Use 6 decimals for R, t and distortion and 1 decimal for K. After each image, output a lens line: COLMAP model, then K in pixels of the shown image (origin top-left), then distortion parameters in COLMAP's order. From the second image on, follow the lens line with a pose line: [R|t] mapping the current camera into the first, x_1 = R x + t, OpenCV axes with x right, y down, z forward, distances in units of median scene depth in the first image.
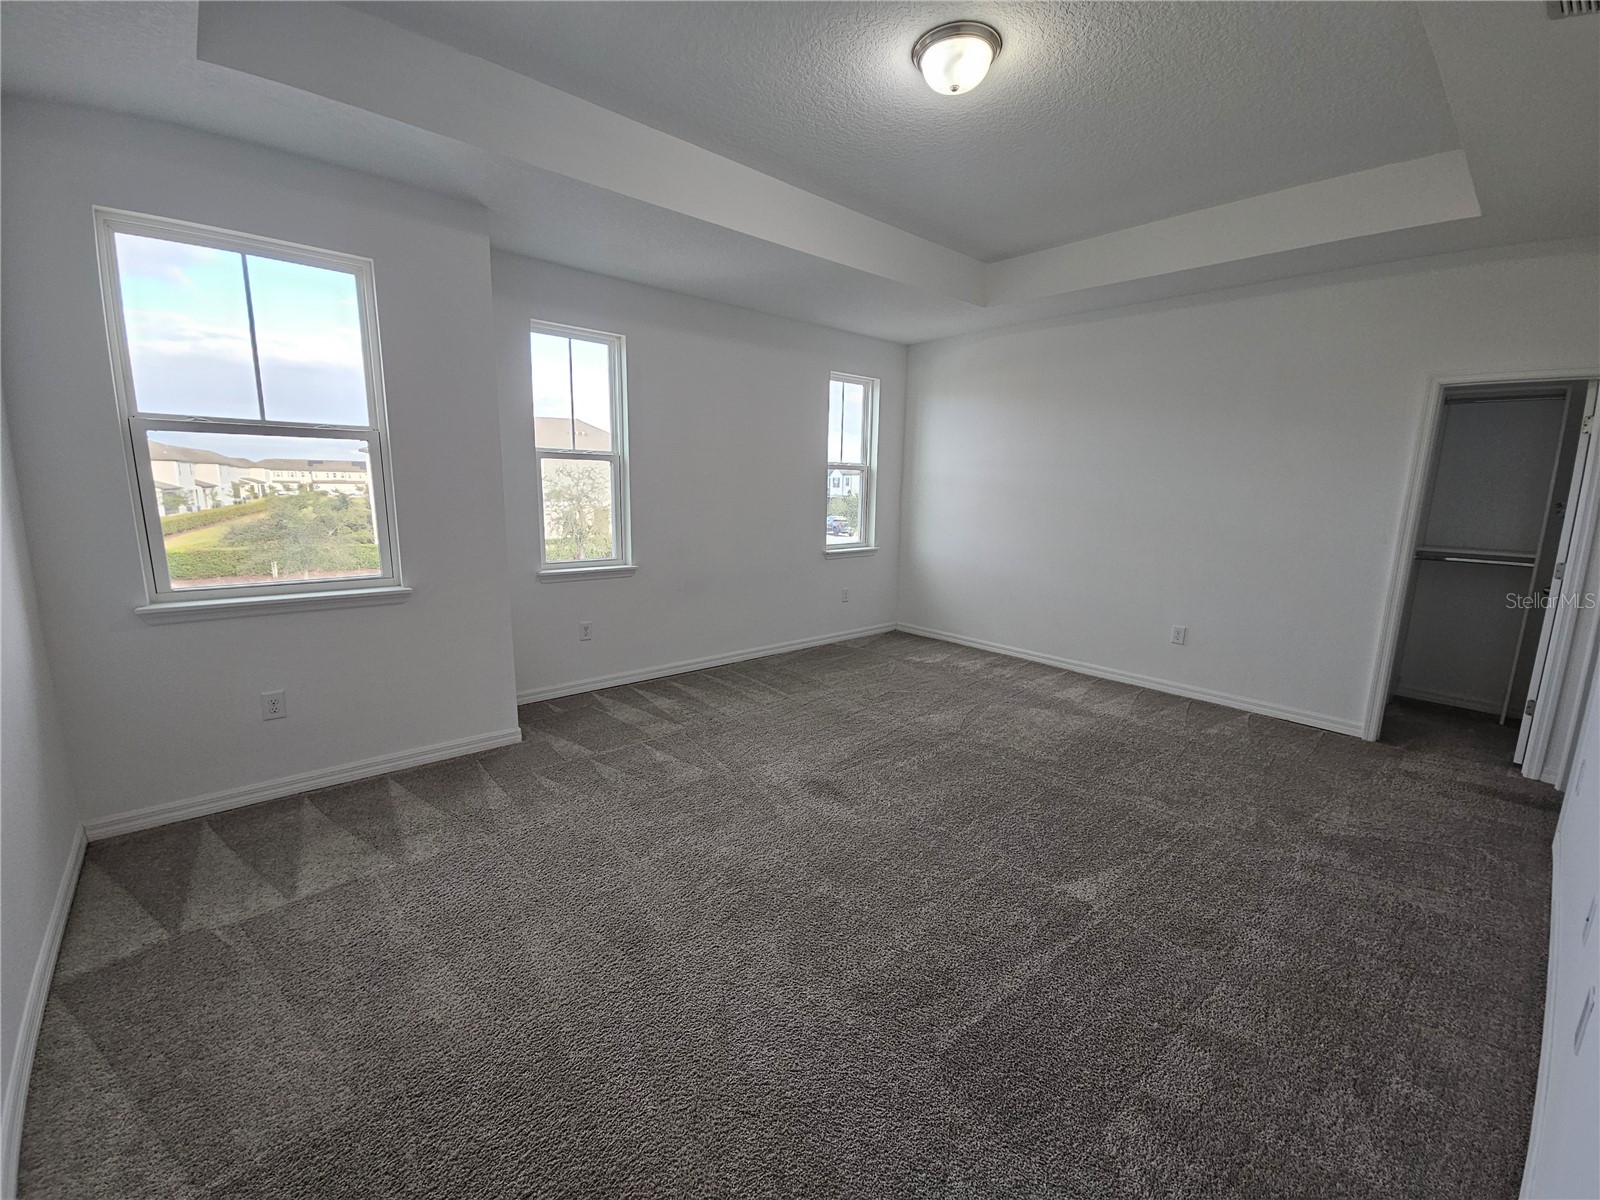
lens RADIAL K [[653.7, 0, 801.4], [0, 653.7, 597.8], [0, 0, 1]] dist [0.002669, -0.002691]
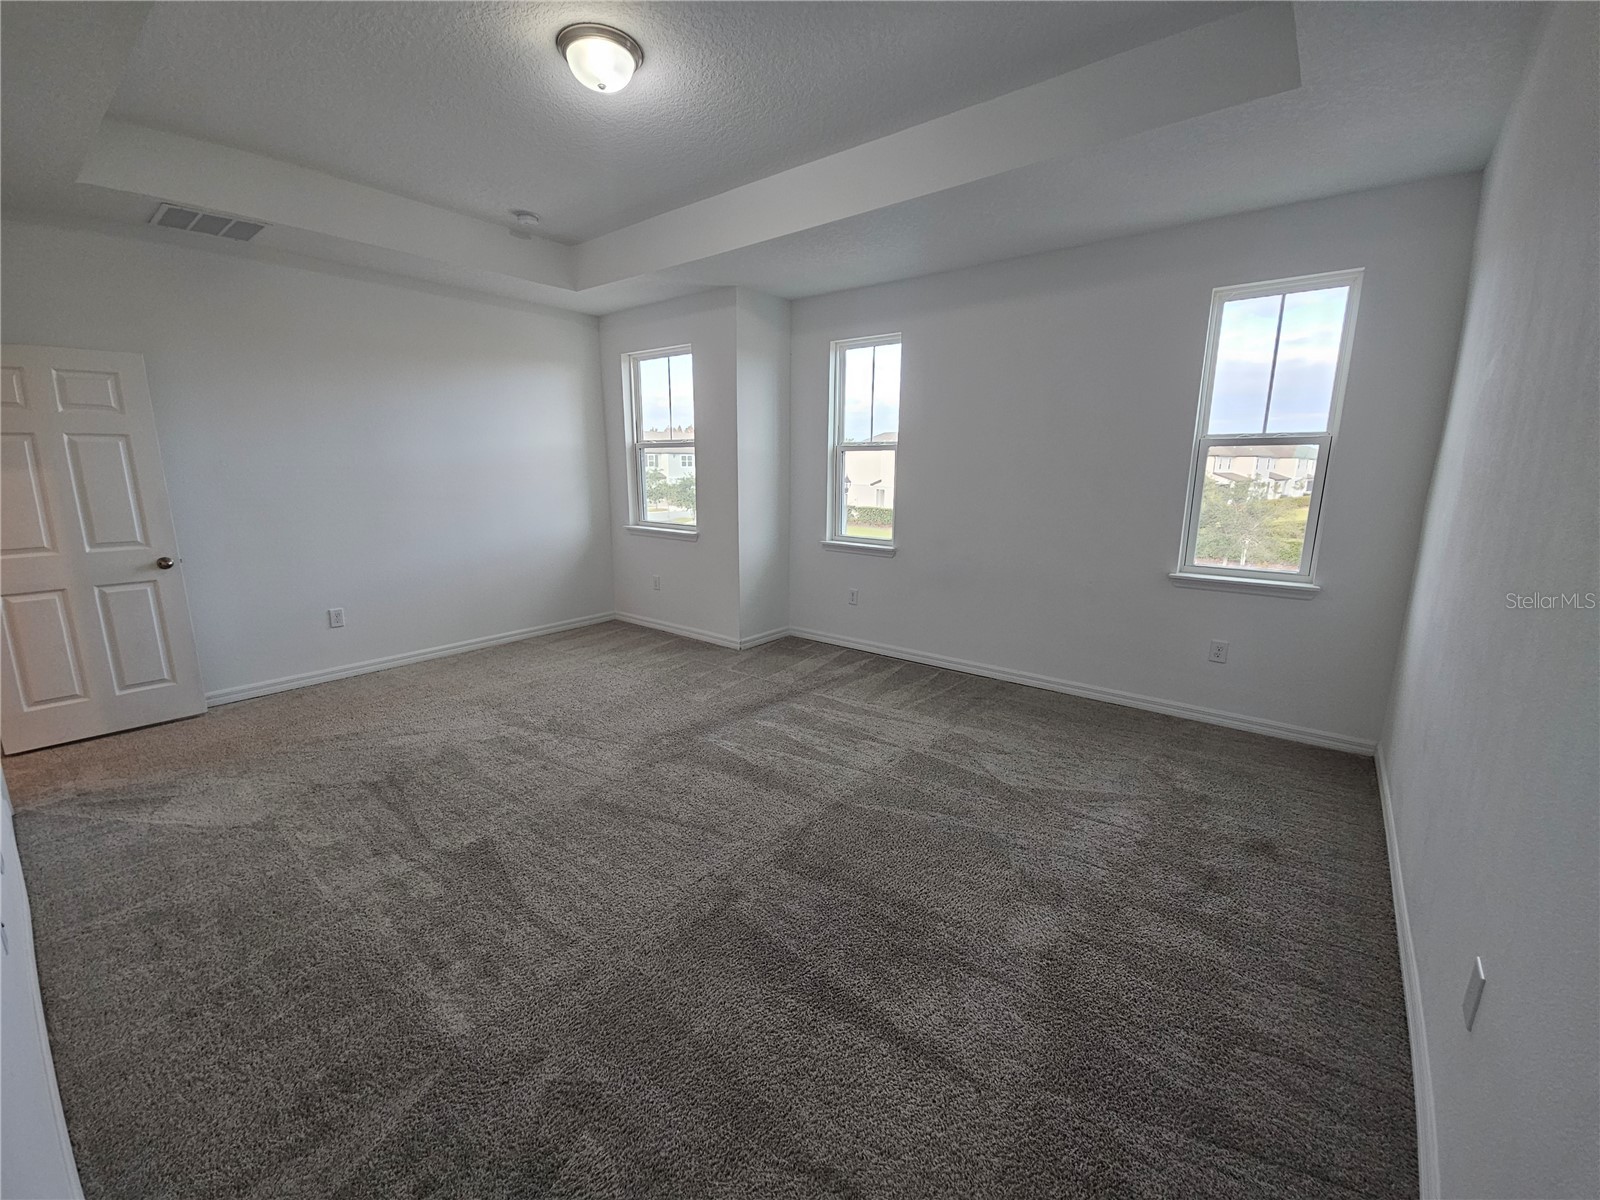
lens RADIAL K [[653.7, 0, 803.8], [0, 653.7, 595.6], [0, 0, 1]] dist [0.002669, -0.002691]
pose [[0.199534, 0.182294, -0.962785, 0.797425], [-0.176253, 0.973195, 0.147737, -0.110323], [0.963909, 0.140215, 0.226315, 0.655273]]
